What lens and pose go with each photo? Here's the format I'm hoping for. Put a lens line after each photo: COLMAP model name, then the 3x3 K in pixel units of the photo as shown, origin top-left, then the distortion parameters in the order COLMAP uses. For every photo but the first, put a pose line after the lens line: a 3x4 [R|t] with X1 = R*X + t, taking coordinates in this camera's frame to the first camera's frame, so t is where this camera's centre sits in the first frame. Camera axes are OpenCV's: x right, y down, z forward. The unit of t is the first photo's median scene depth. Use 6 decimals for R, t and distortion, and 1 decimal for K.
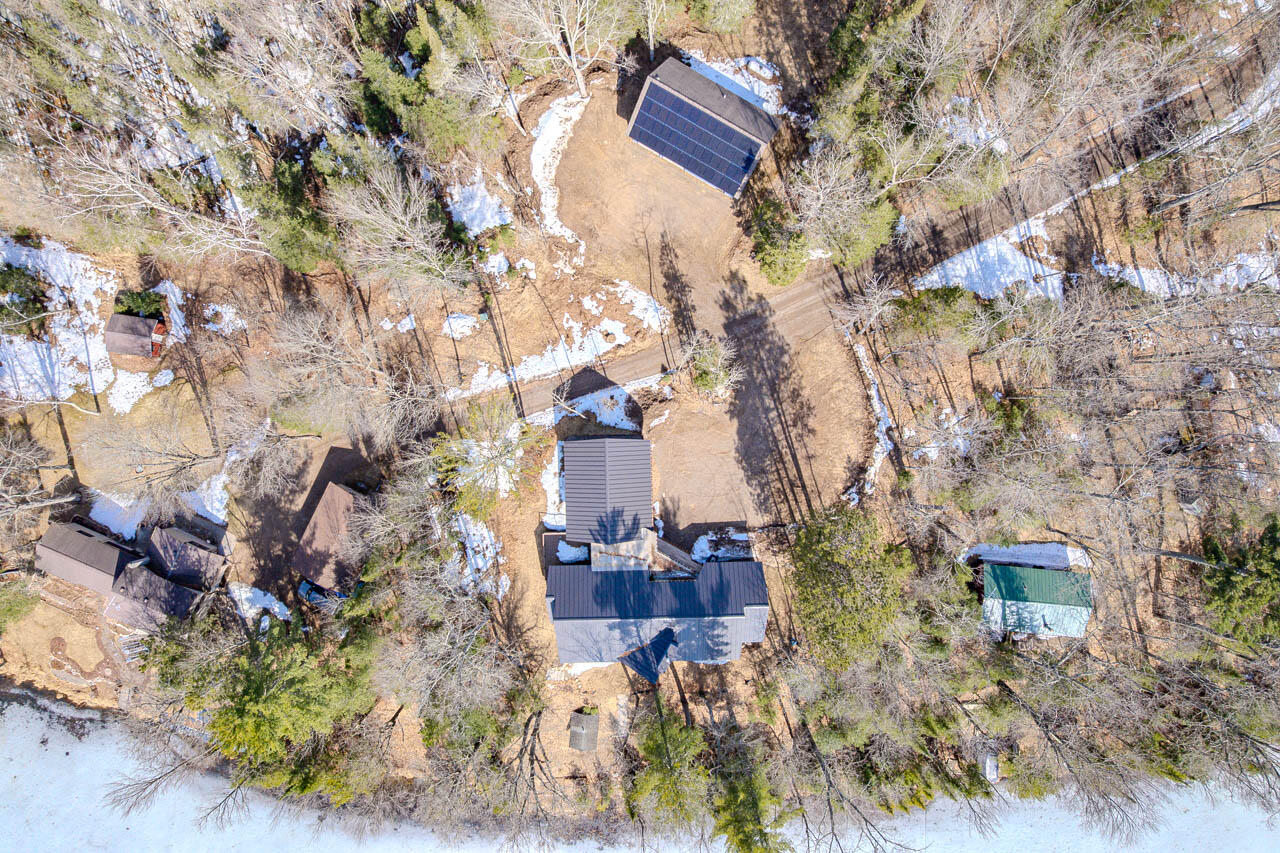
lens RADIAL K [[805.4, 0, 640.0], [0, 805.4, 426.5], [0, 0, 1]] dist [-0.082574, 0.069177]
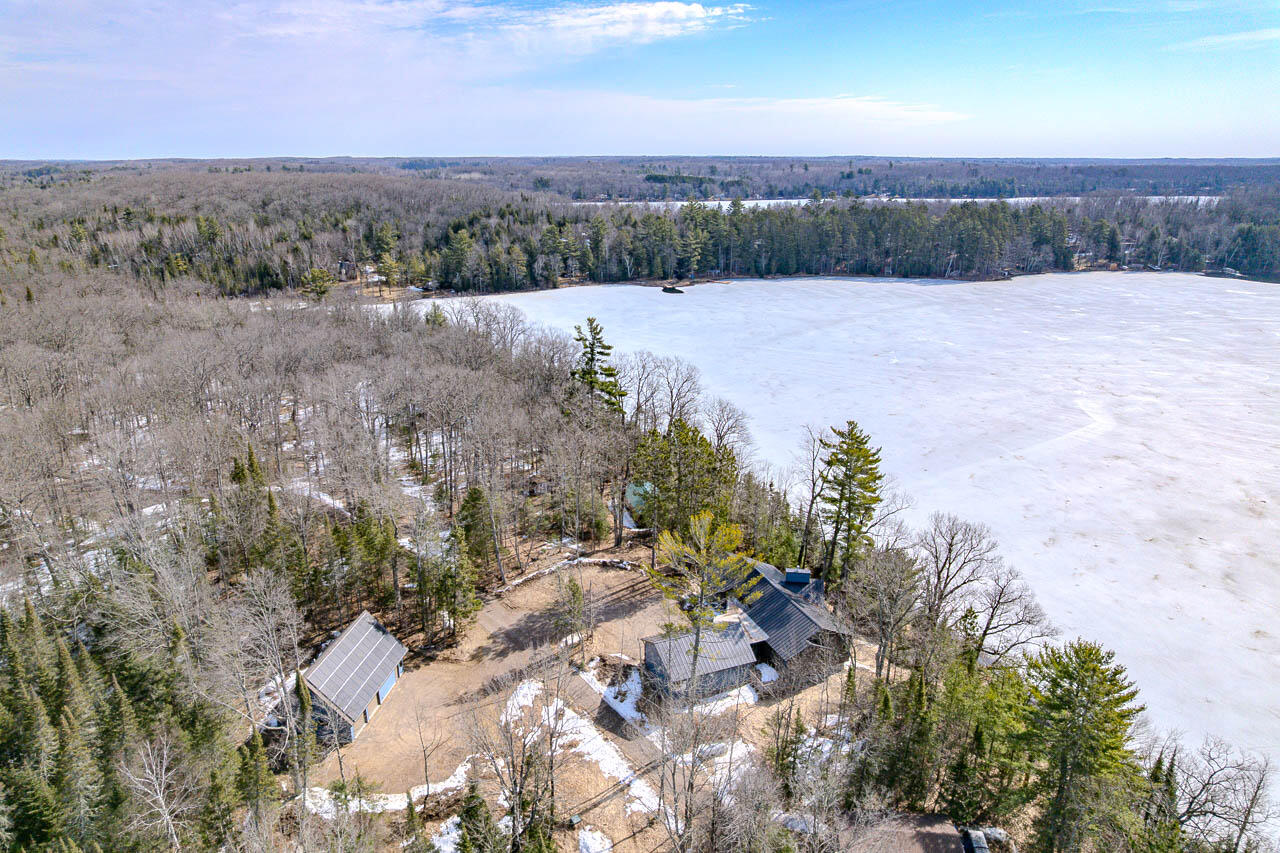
lens RADIAL K [[805.4, 0, 640.0], [0, 805.4, 426.5], [0, 0, 1]] dist [-0.082574, 0.069177]
pose [[-0.360347, -0.306311, 0.881092, -0.845148], [0.932742, -0.106239, 0.344536, -0.324502], [-0.011929, 0.945984, 0.323993, 0.346104]]
